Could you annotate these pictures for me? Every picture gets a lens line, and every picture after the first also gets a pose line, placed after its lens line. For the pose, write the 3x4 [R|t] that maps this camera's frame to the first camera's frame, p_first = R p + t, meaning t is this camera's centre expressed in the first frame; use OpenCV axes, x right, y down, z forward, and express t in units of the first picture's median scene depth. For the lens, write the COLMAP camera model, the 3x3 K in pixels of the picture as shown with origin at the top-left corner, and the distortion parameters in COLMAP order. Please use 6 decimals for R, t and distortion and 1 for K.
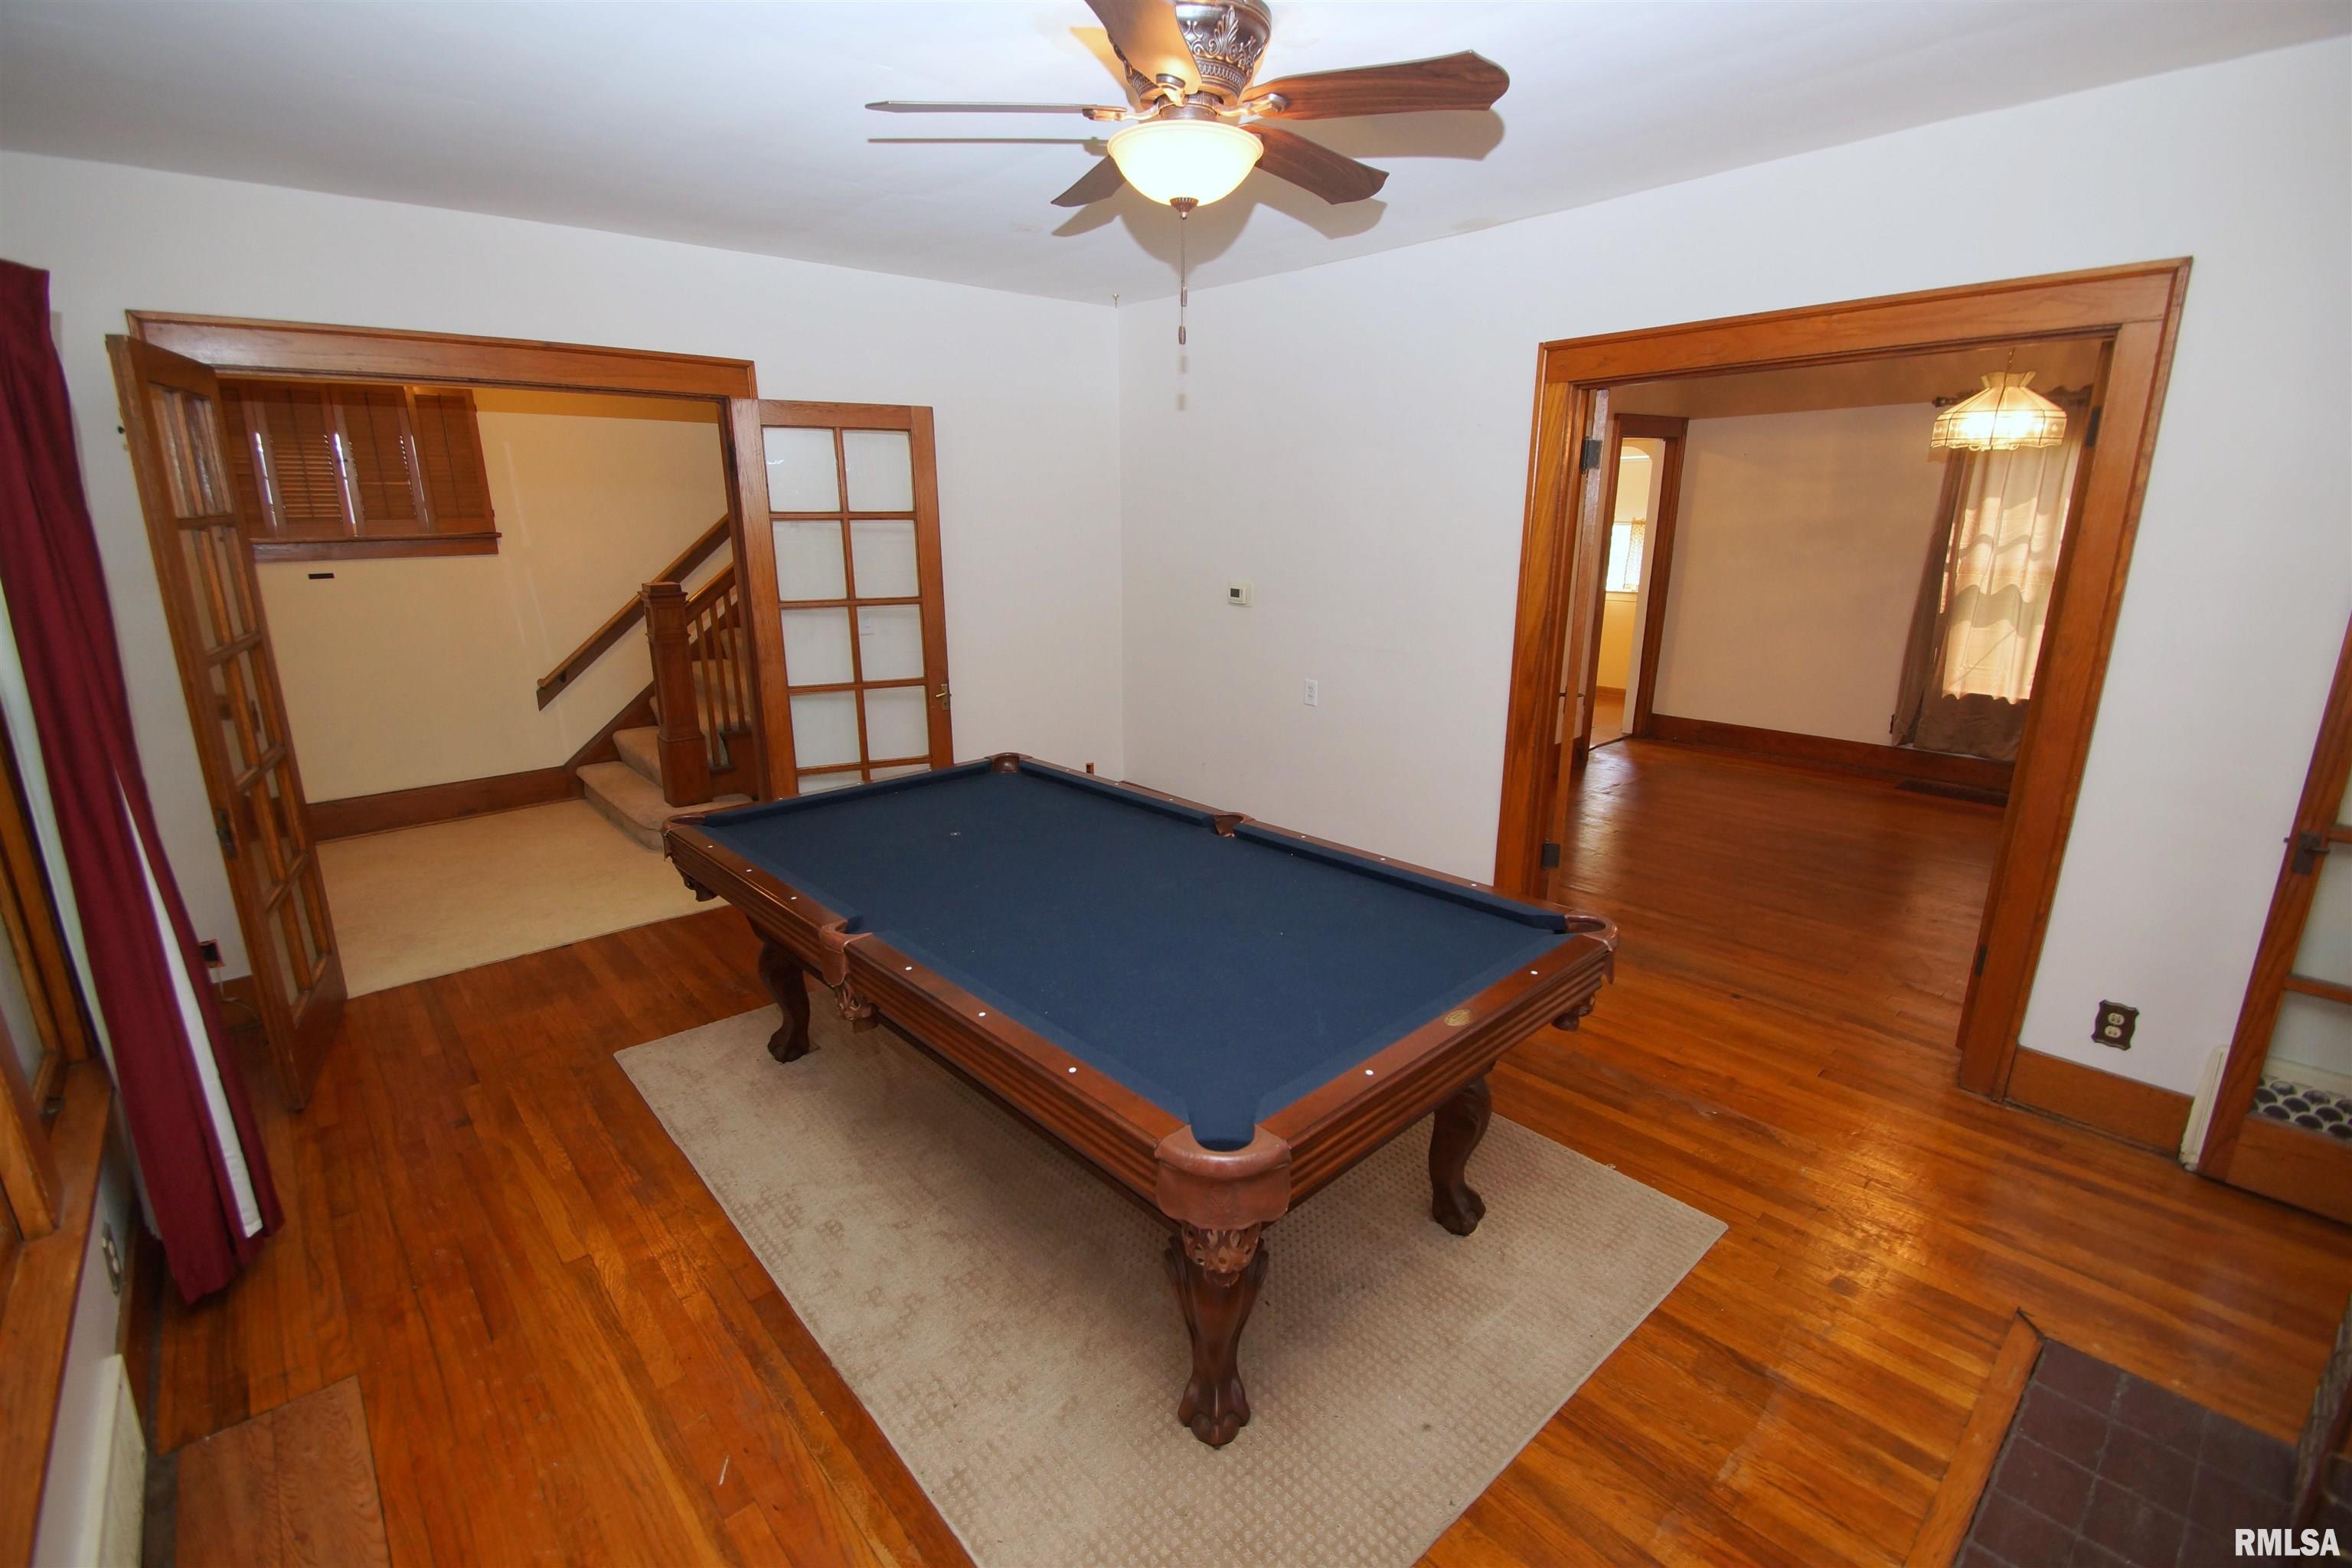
lens RADIAL K [[1045.4, 0, 1174.1], [0, 1045.4, 772.1], [0, 0, 1]] dist [-0.001212, -0.000131]
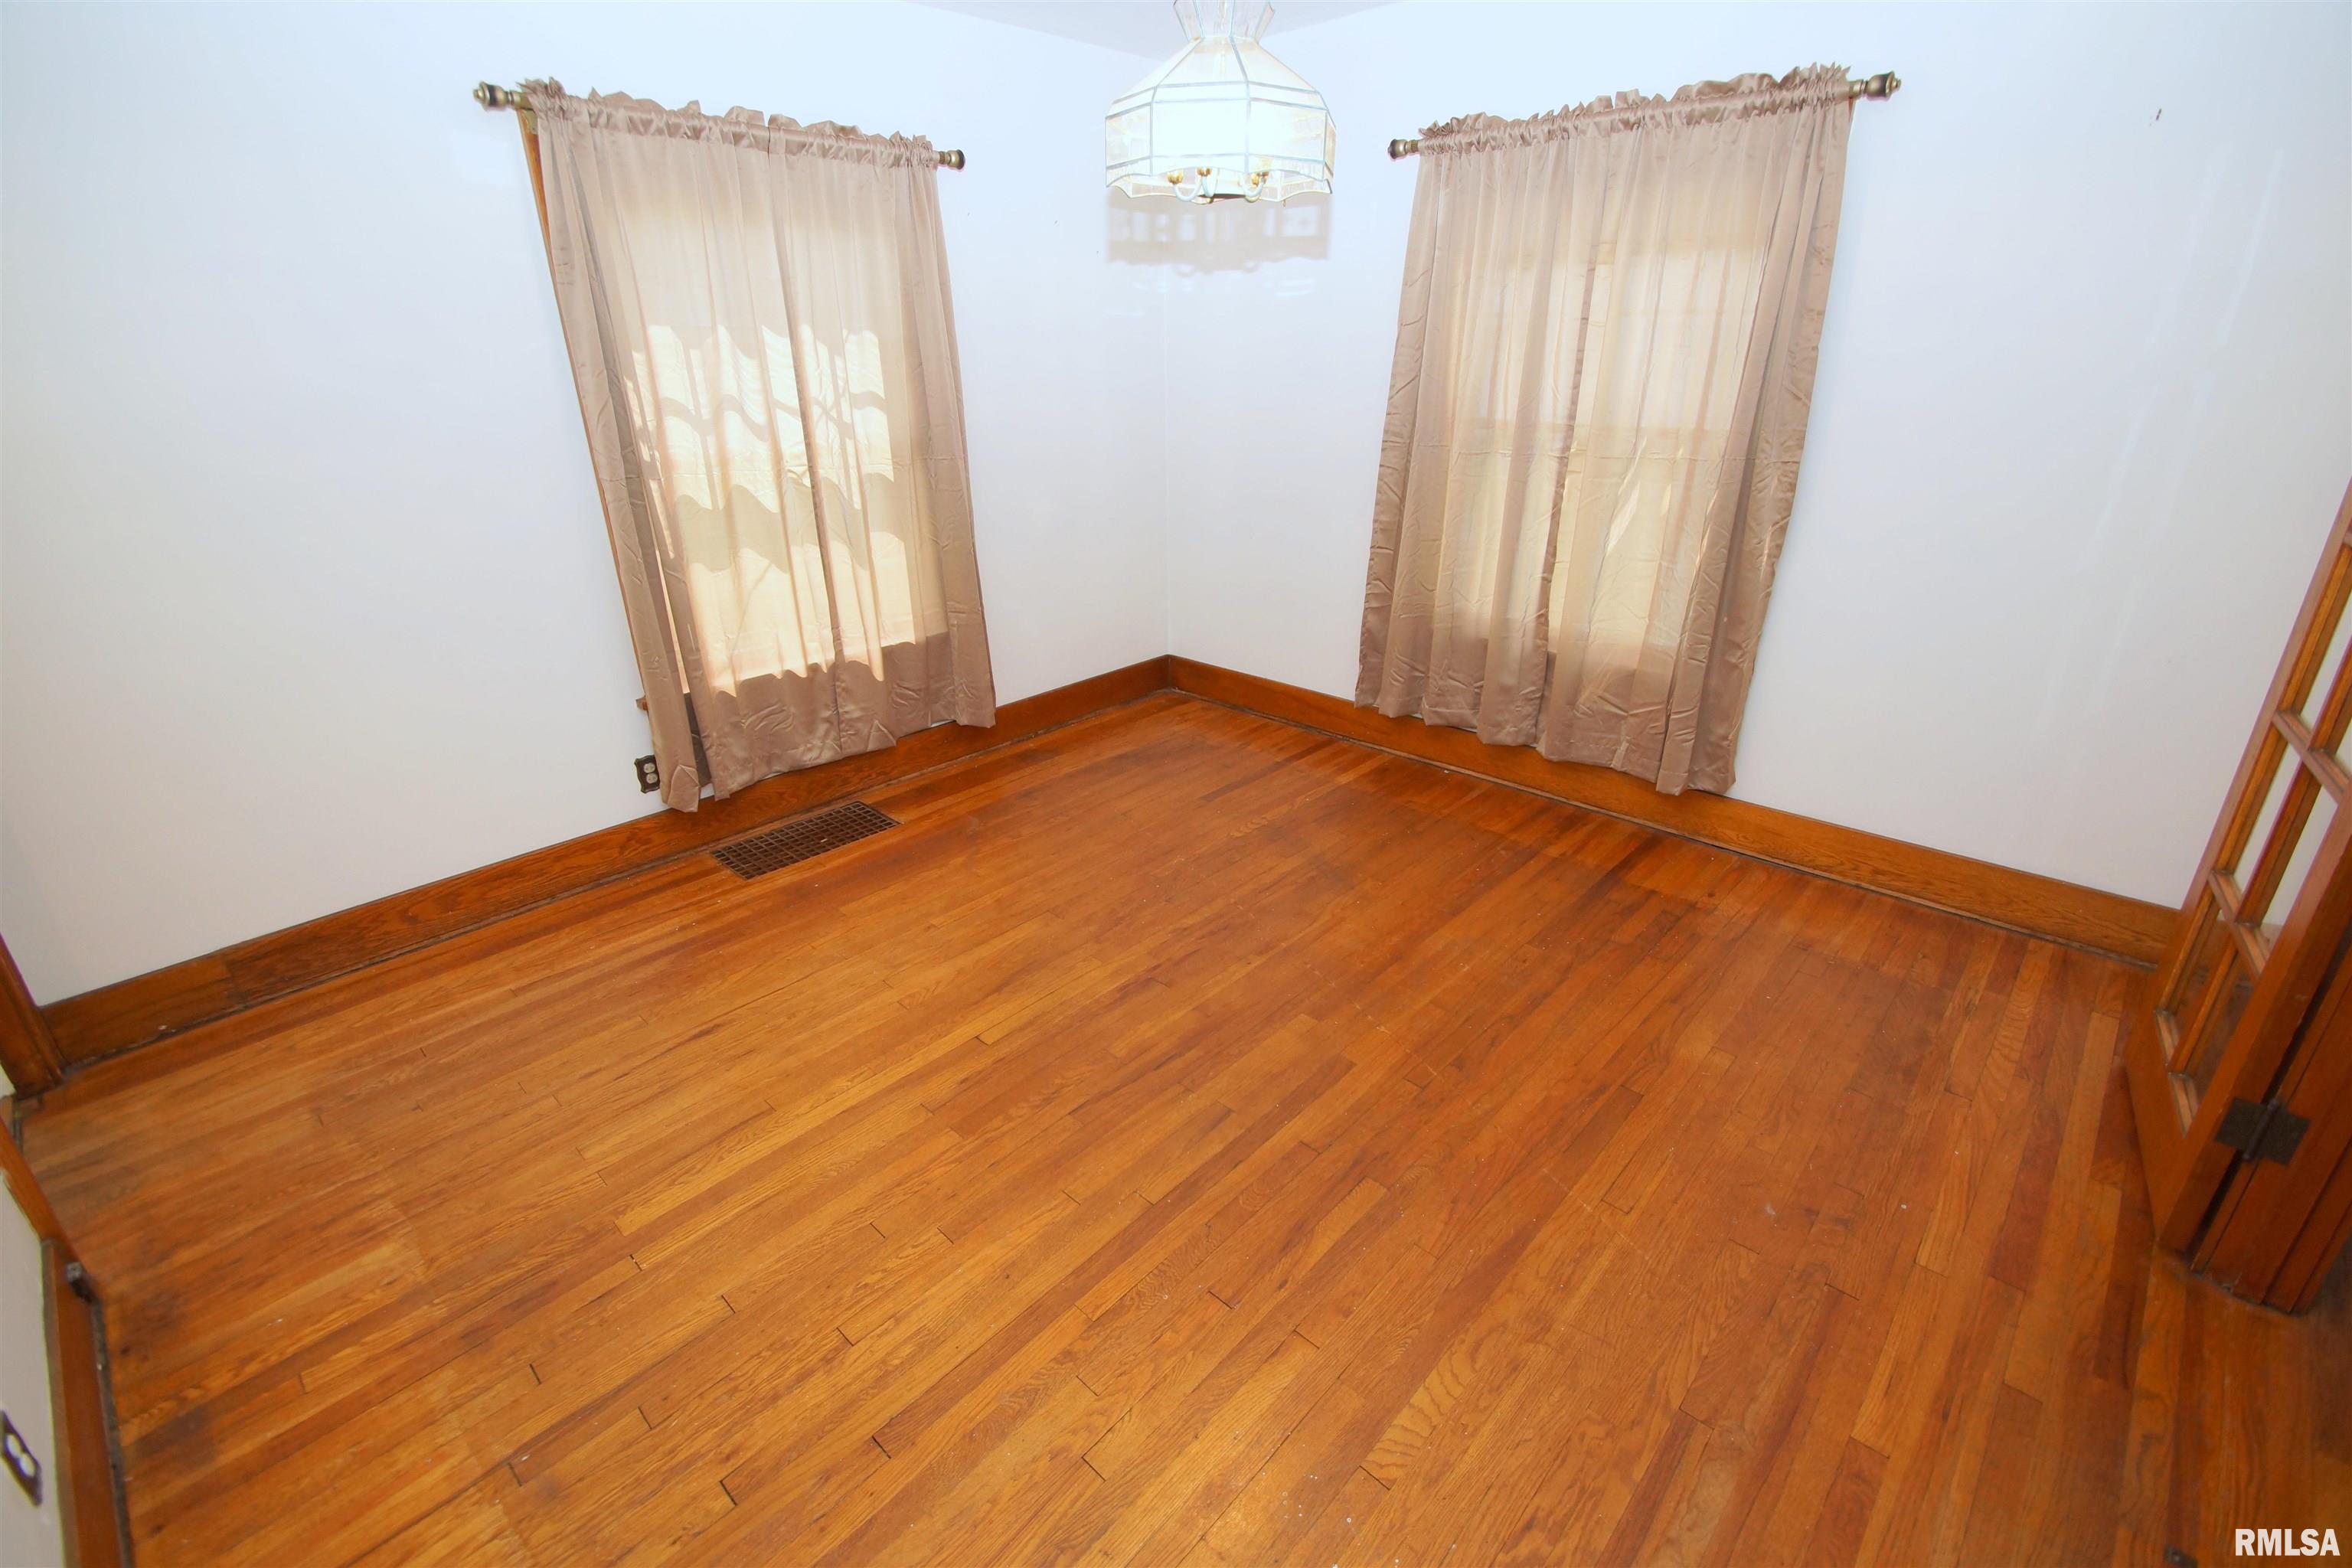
lens RADIAL K [[1045.4, 0, 1174.1], [0, 1045.4, 772.1], [0, 0, 1]] dist [-0.001212, -0.000131]
pose [[-0.084547, -0.382388, 0.920126, 0.192980], [0.263427, 0.881999, 0.390749, -0.199276], [-0.960967, 0.275422, 0.026161, 0.788478]]
